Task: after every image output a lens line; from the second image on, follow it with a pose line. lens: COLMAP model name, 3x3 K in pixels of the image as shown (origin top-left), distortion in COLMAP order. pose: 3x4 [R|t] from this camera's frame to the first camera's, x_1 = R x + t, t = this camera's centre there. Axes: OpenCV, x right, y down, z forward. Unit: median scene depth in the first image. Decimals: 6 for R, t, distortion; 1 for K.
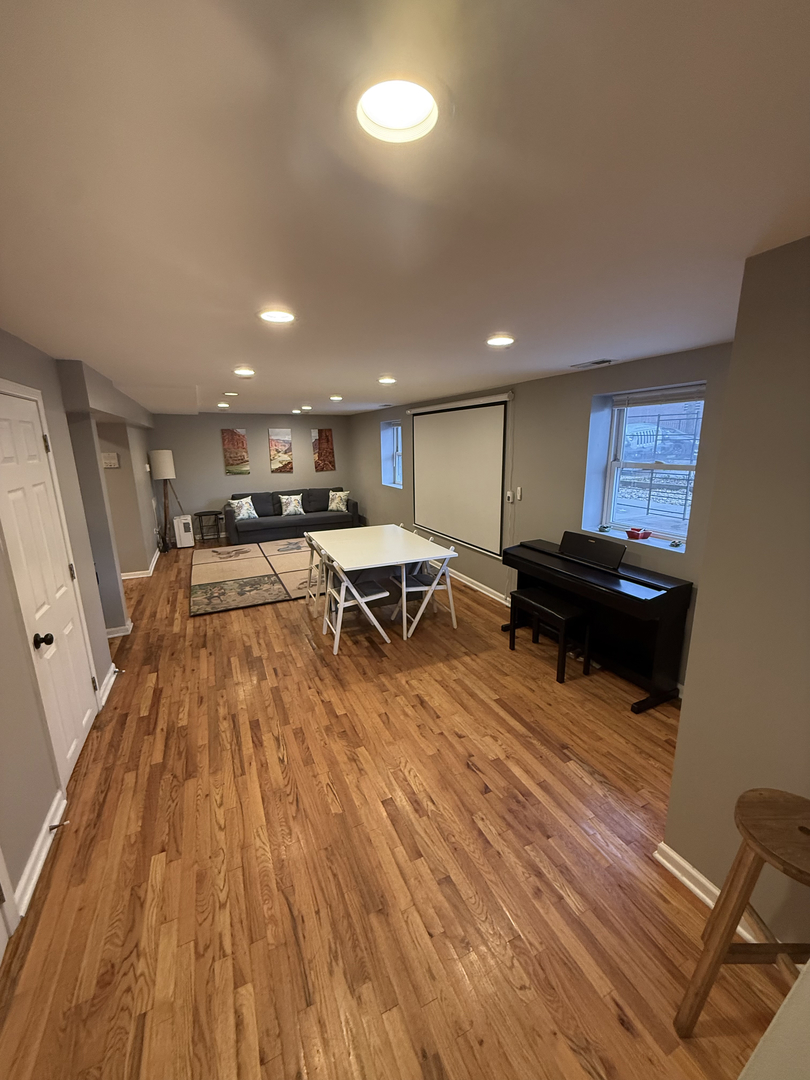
lens RADIAL K [[432.3, 0, 395.9], [0, 432.3, 539.8], [0, 0, 1]] dist [-0.001748, -0.000305]
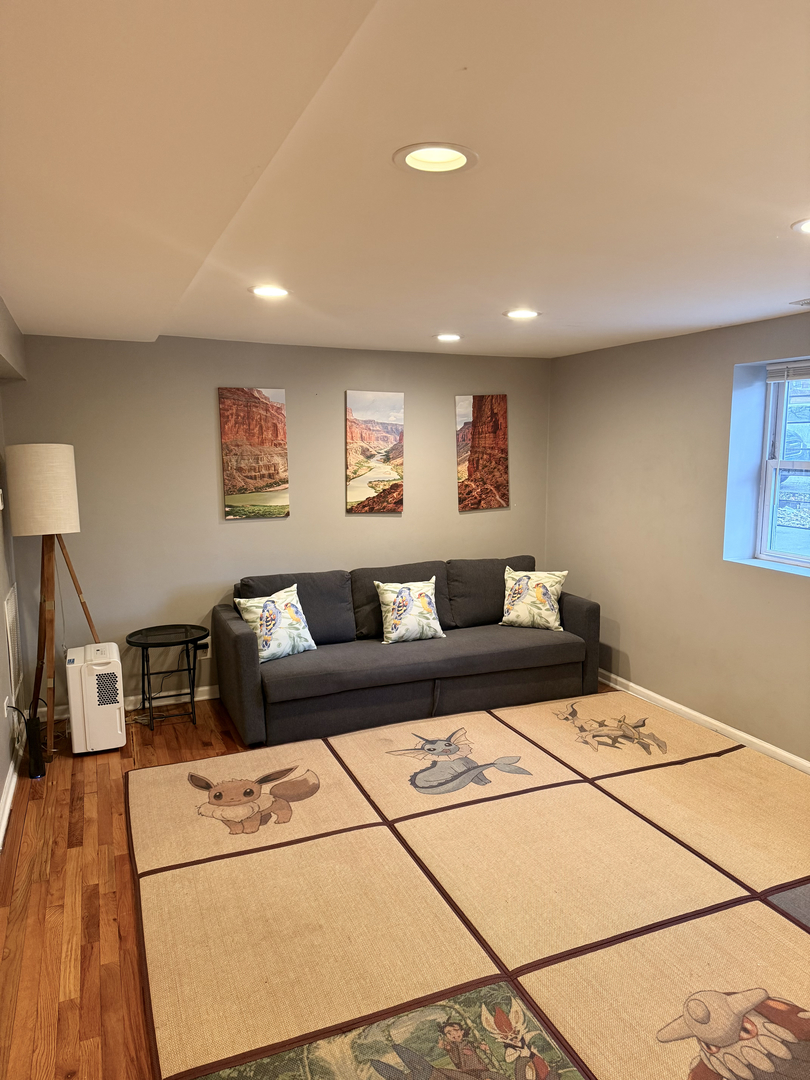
lens RADIAL K [[756.5, 0, 412.6], [0, 756.5, 544.8], [0, 0, 1]] dist [0.007743, -0.006418]
pose [[0.999654, 0.016953, -0.020106, -0.229969], [-0.018652, 0.995981, -0.087597, -0.080496], [0.018540, 0.087941, 0.995953, 0.406116]]
